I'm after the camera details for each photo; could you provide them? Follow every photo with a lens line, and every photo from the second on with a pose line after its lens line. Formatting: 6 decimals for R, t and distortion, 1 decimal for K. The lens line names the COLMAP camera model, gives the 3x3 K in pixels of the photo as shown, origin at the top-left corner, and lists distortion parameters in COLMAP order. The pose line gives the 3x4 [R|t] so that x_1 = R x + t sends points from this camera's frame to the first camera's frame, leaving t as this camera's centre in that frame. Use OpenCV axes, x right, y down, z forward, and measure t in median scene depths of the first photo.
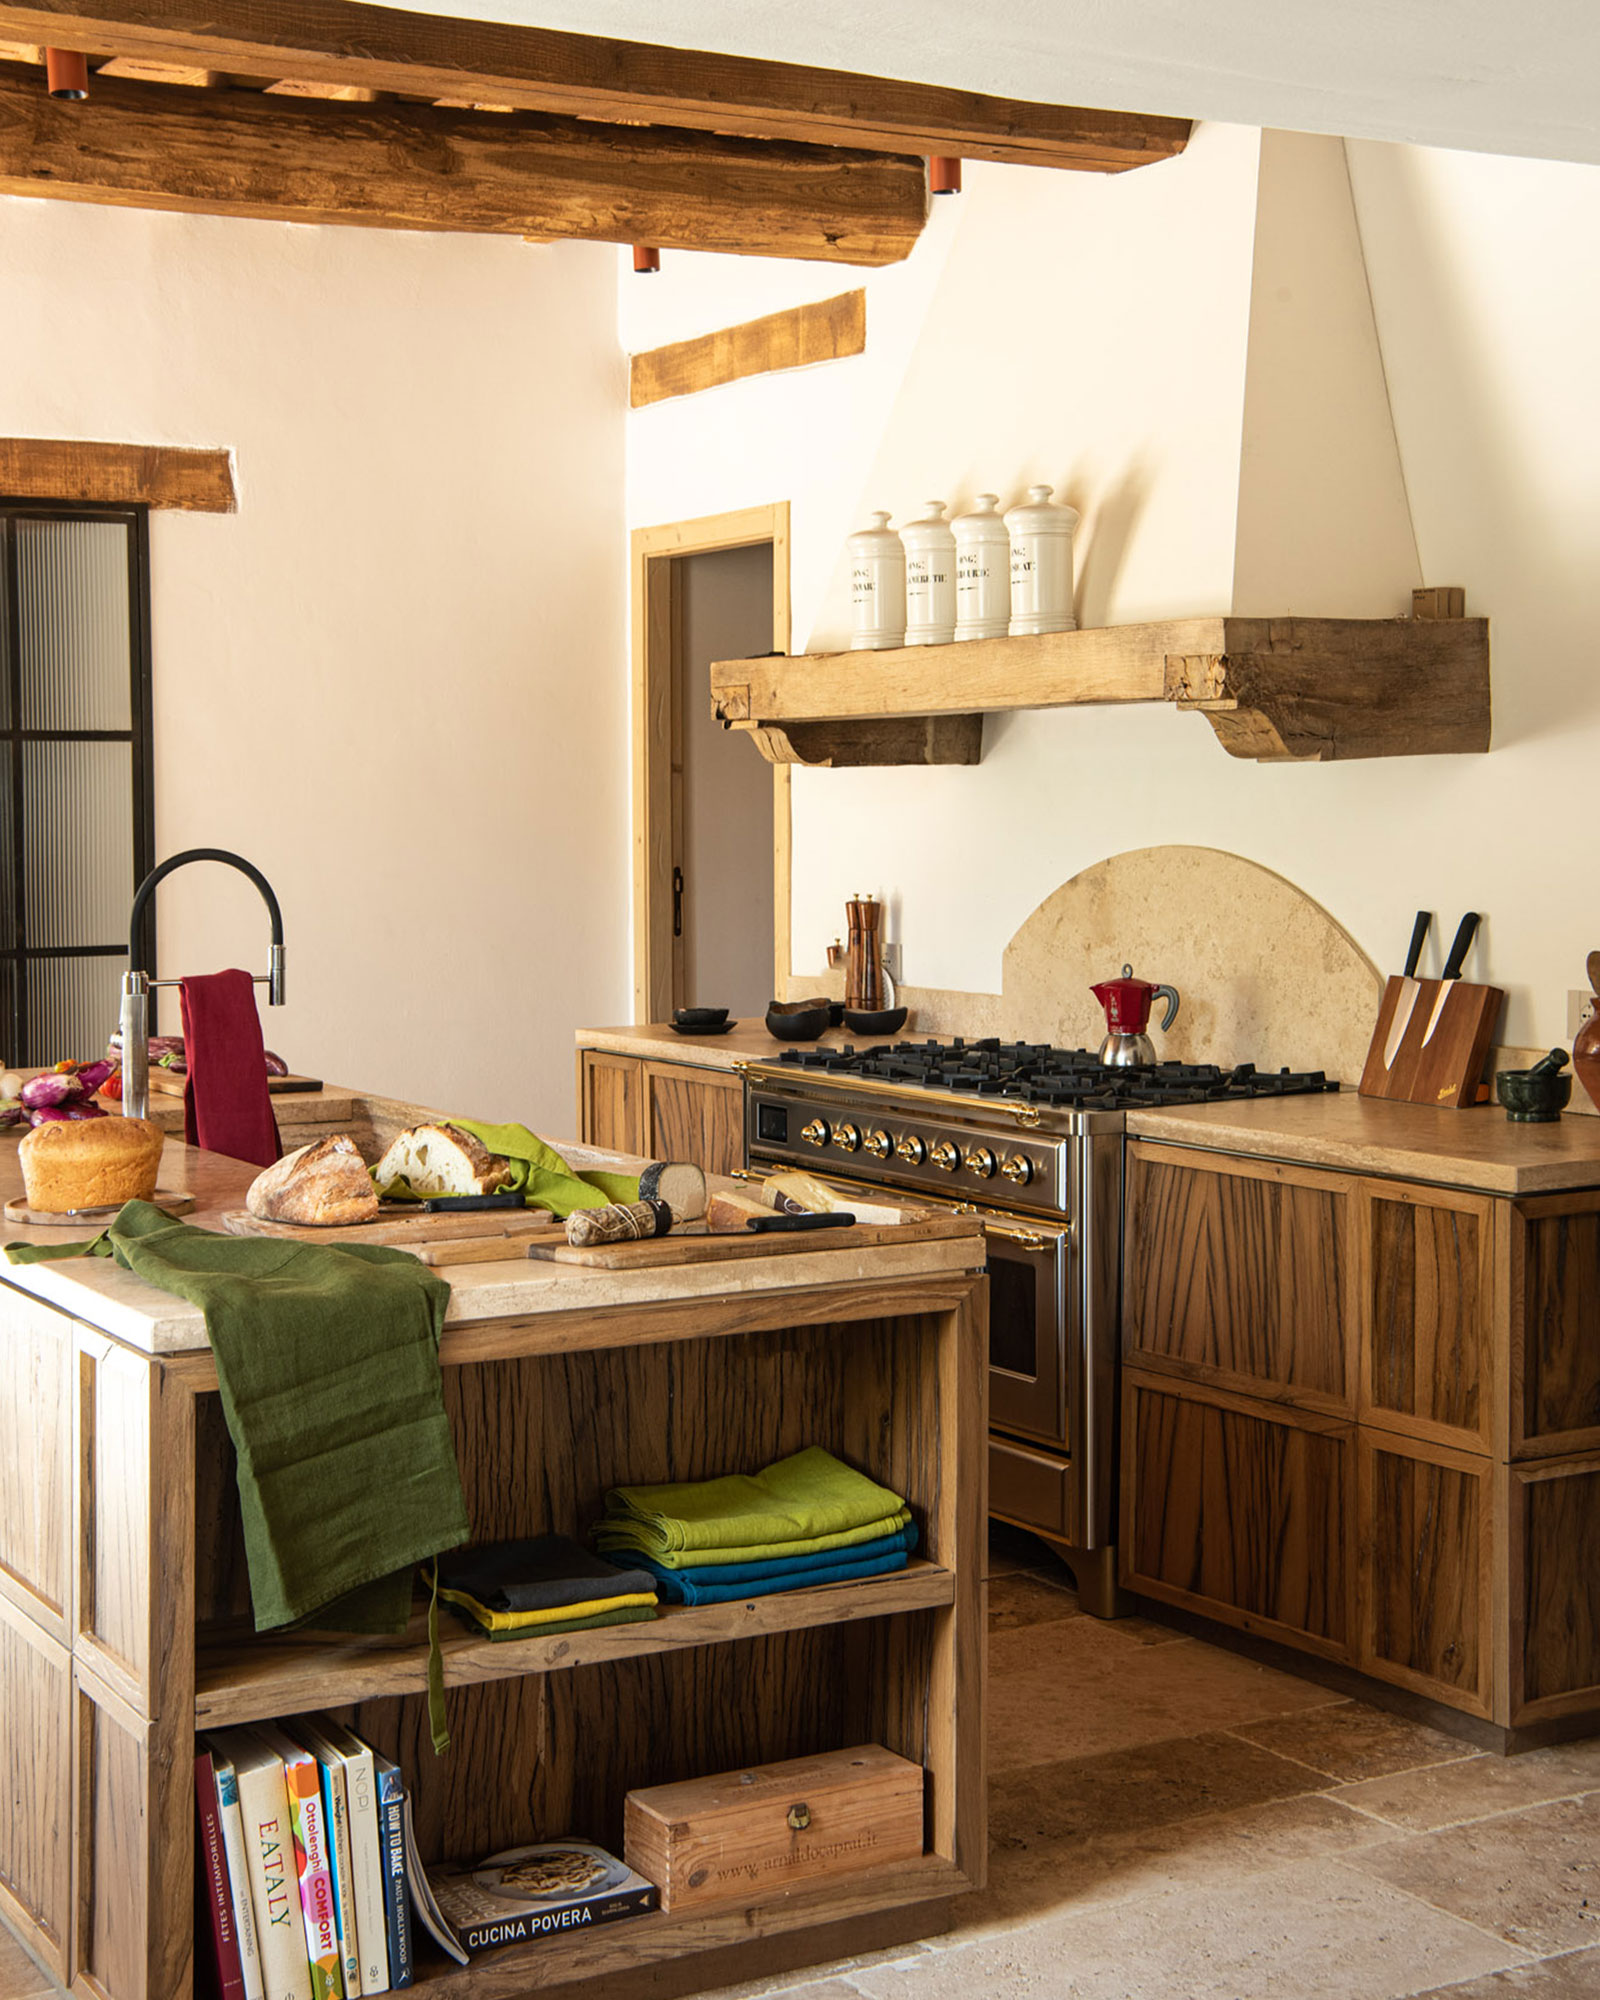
lens RADIAL K [[2814.1, 0, 710.7], [0, 2814.1, 856.9], [0, 0, 1]] dist [0.087823, 0.043710]
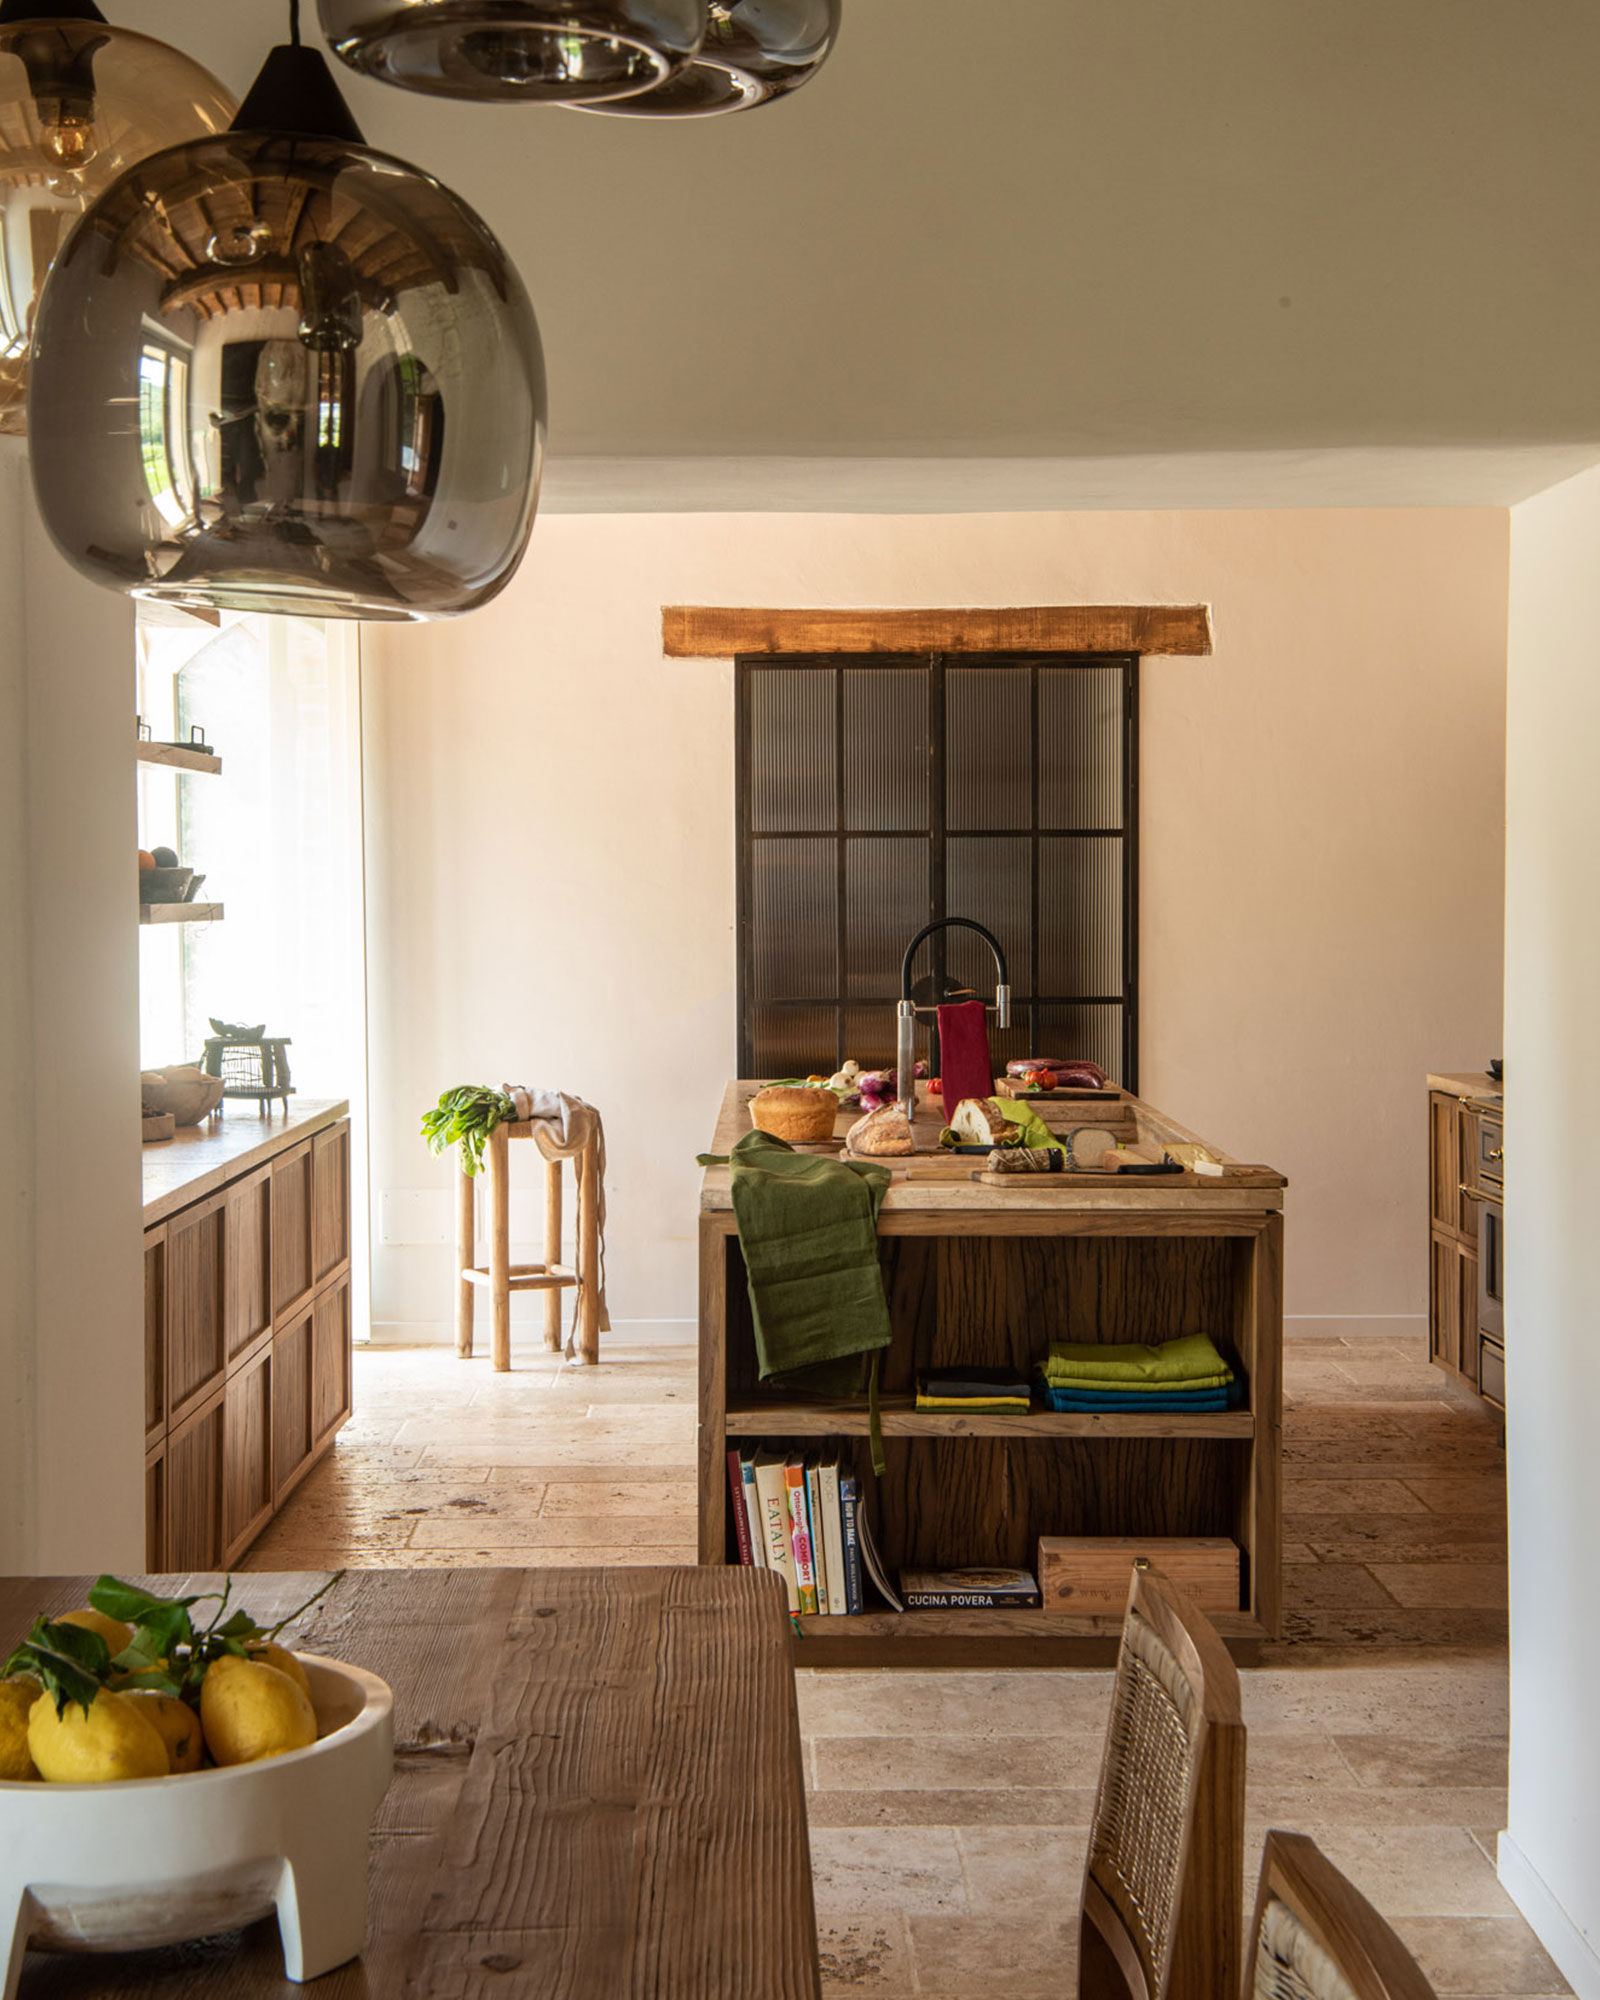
lens RADIAL K [[2814.1, 0, 710.7], [0, 2814.1, 856.9], [0, 0, 1]] dist [0.087823, 0.043710]
pose [[0.862667, 0.000443, -0.505773, 0.606629], [-0.014995, 0.999582, -0.024701, 0.005070], [0.505551, 0.028892, 0.862313, -0.423540]]
